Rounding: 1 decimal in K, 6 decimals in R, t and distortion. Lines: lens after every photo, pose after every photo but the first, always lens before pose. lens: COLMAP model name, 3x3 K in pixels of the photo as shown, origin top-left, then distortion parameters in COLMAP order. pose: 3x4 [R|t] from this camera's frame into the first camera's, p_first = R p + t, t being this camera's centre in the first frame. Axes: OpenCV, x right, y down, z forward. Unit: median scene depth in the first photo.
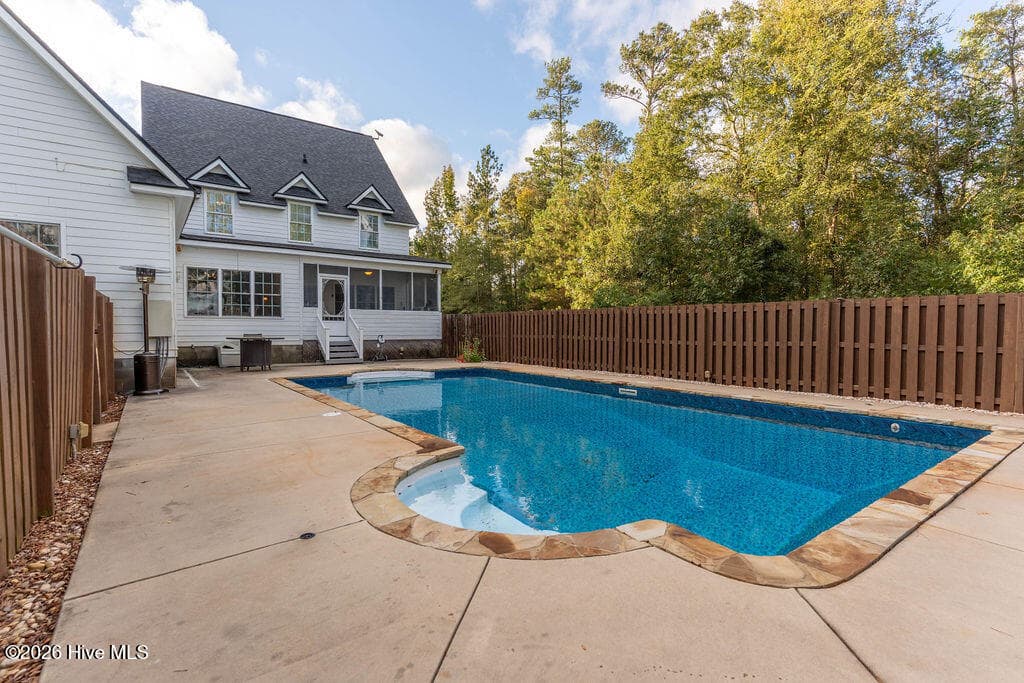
lens RADIAL K [[502.9, 0, 510.5], [0, 502.9, 337.7], [0, 0, 1]] dist [0.010825, -0.001297]
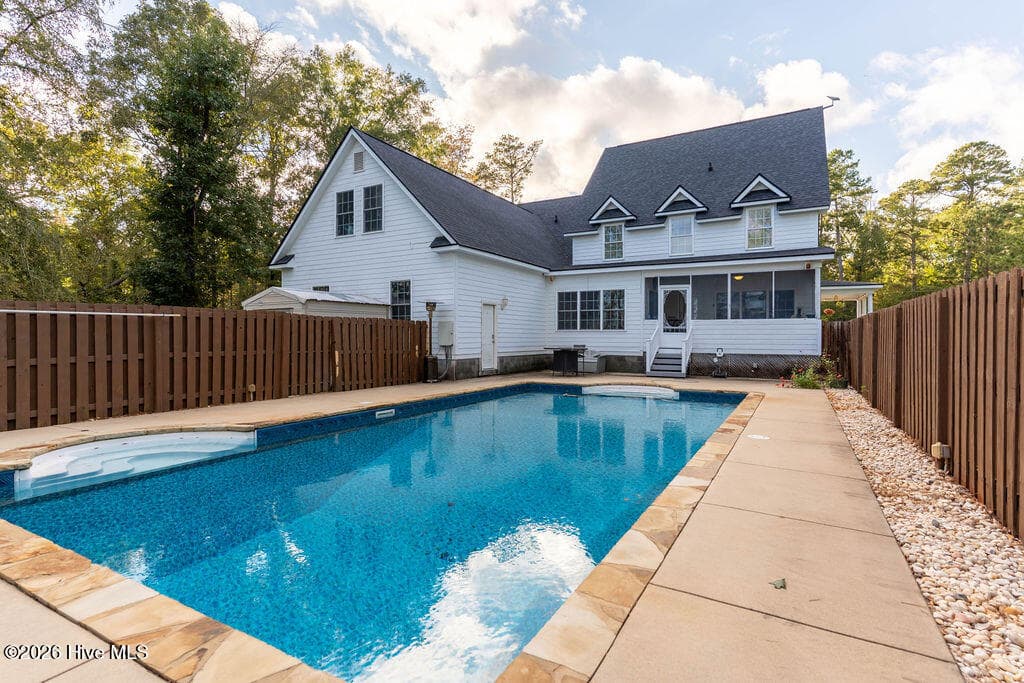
lens RADIAL K [[502.9, 0, 510.0], [0, 502.9, 344.1], [0, 0, 1]] dist [0.010825, -0.001297]
pose [[0.384176, 0.011819, -0.923184, 0.426713], [-0.022140, 0.999748, 0.003585, -0.007817], [0.922994, 0.019062, 0.384341, 0.331746]]
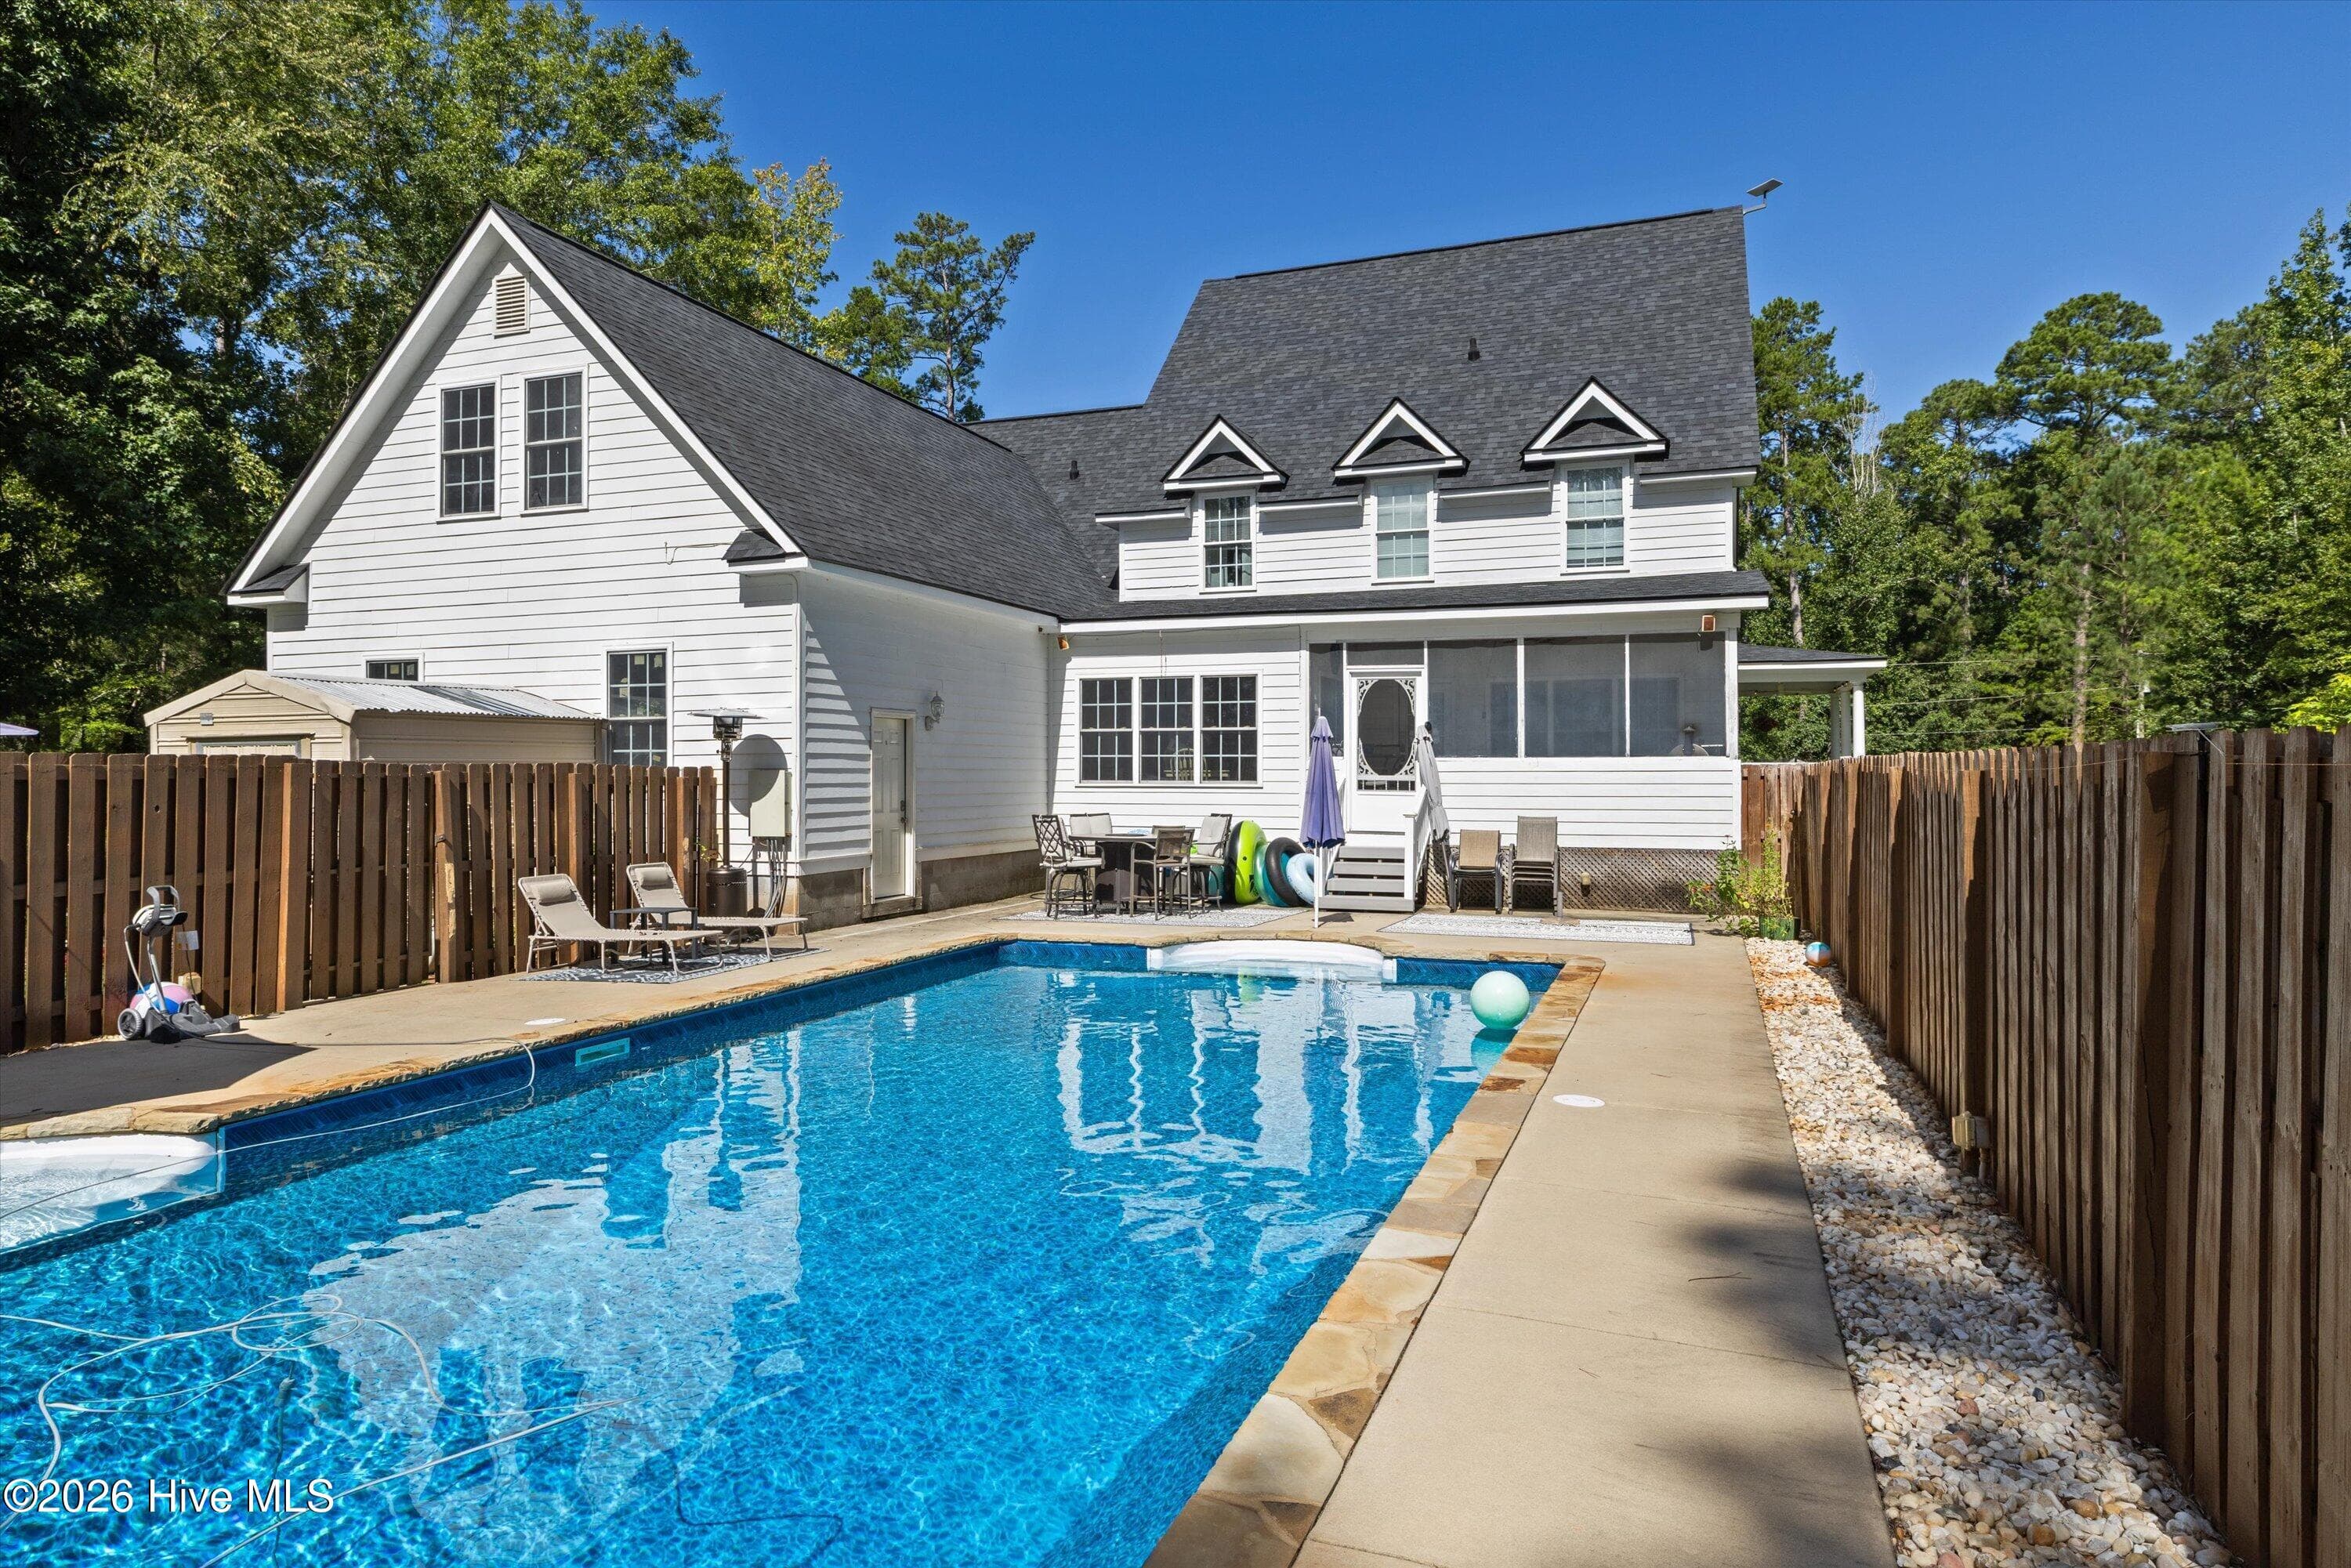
lens RADIAL K [[1397.9, 0, 1154.6], [0, 1397.9, 770.3], [0, 0, 1]] dist [0.008929, 0.001406]
pose [[0.517094, -0.006578, -0.855904, 0.443107], [-0.018560, 0.999649, -0.018895, -0.025366], [0.855728, 0.025656, 0.516790, 0.320949]]
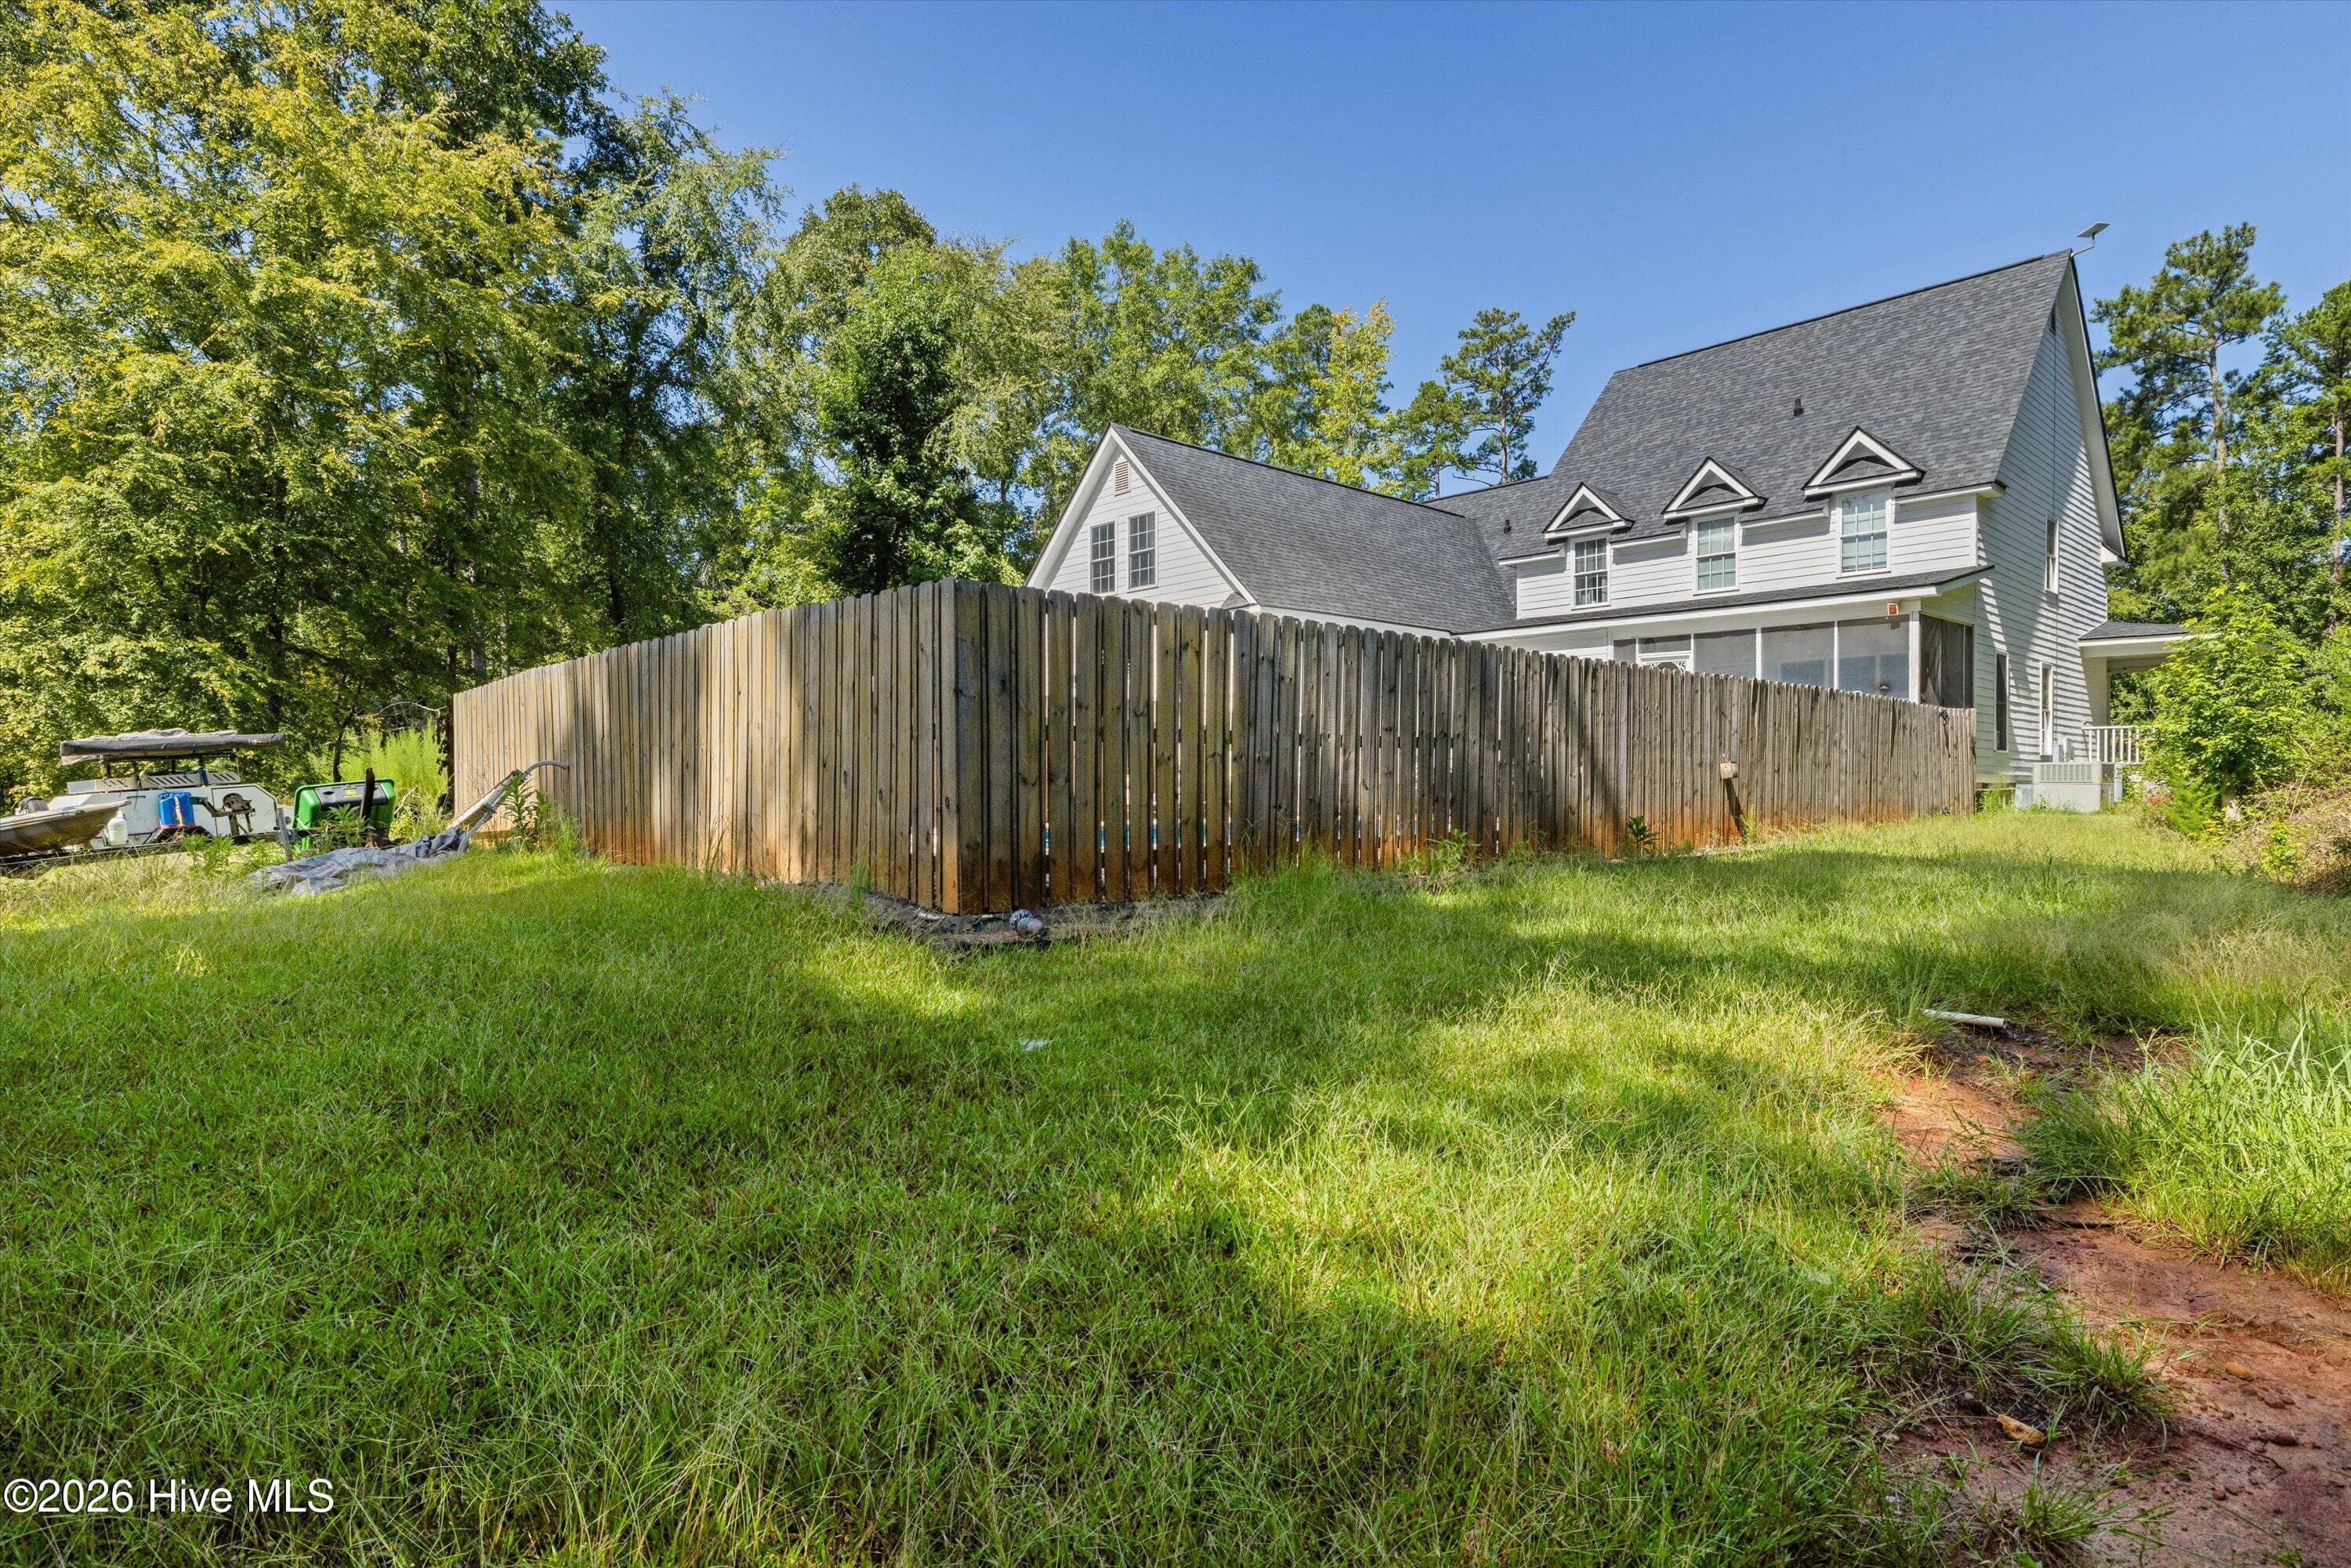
lens RADIAL K [[1094.7, 0, 1174.7], [0, 1094.7, 796.8], [0, 0, 1]] dist [0.016637, -0.000275]
pose [[0.108300, 0.020805, -0.993901, 0.754560], [-0.019921, 0.999626, 0.018754, 0.016345], [0.993919, 0.017768, 0.108674, 0.352720]]
